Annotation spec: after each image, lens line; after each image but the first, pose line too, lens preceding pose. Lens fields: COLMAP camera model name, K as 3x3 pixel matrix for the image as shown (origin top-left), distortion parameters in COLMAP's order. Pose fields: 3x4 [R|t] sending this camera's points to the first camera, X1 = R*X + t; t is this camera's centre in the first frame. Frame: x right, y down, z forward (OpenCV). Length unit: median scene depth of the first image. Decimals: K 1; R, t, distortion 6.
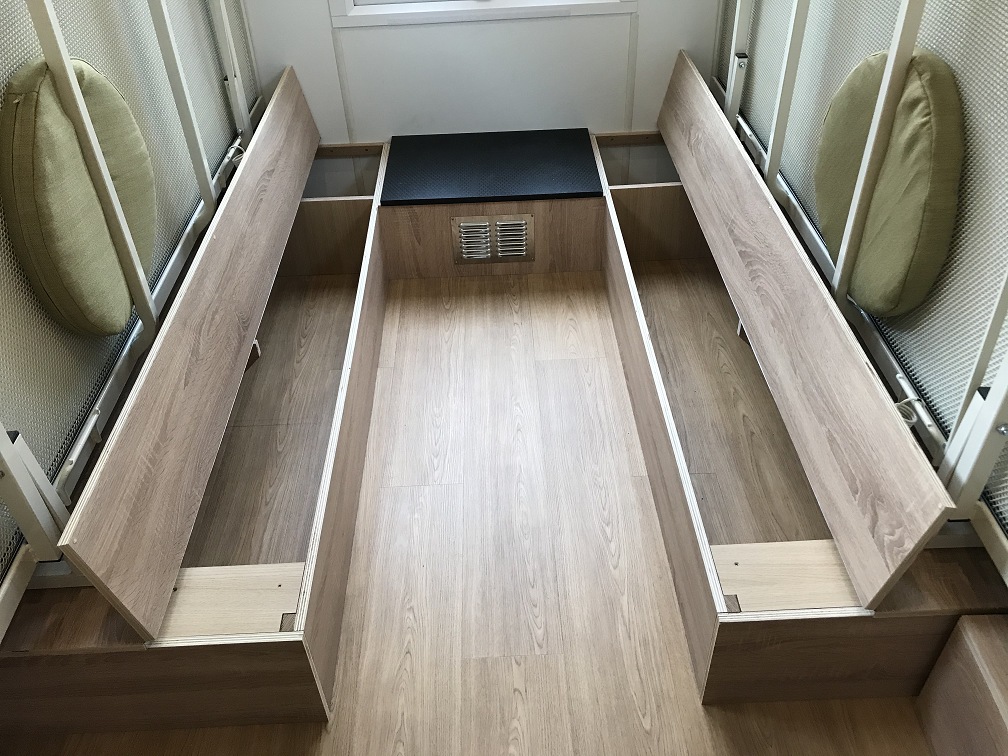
lens RADIAL K [[824.0, 0, 497.8], [0, 824.0, 364.1], [0, 0, 1]] dist [0.060738, -0.098345]
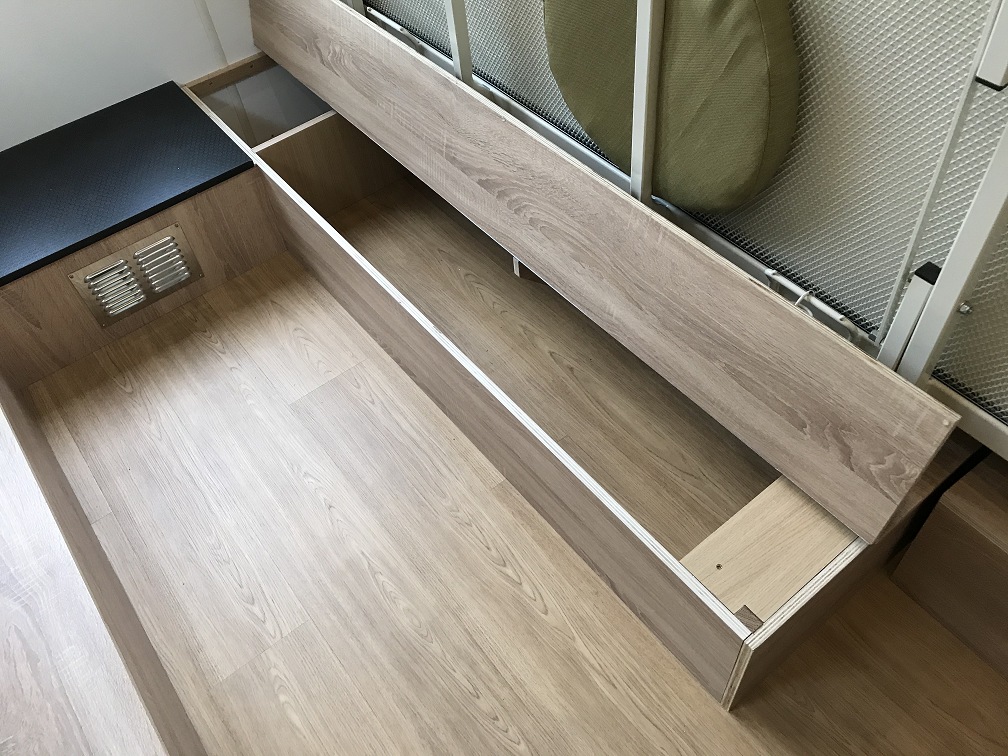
lens RADIAL K [[824.0, 0, 497.8], [0, 824.0, 364.1], [0, 0, 1]] dist [0.060738, -0.098345]
pose [[0.804654, -0.472068, 0.360115, -0.066257], [0.411847, 0.880648, 0.234181, -0.159334], [-0.427684, -0.040122, 0.903037, 0.257889]]
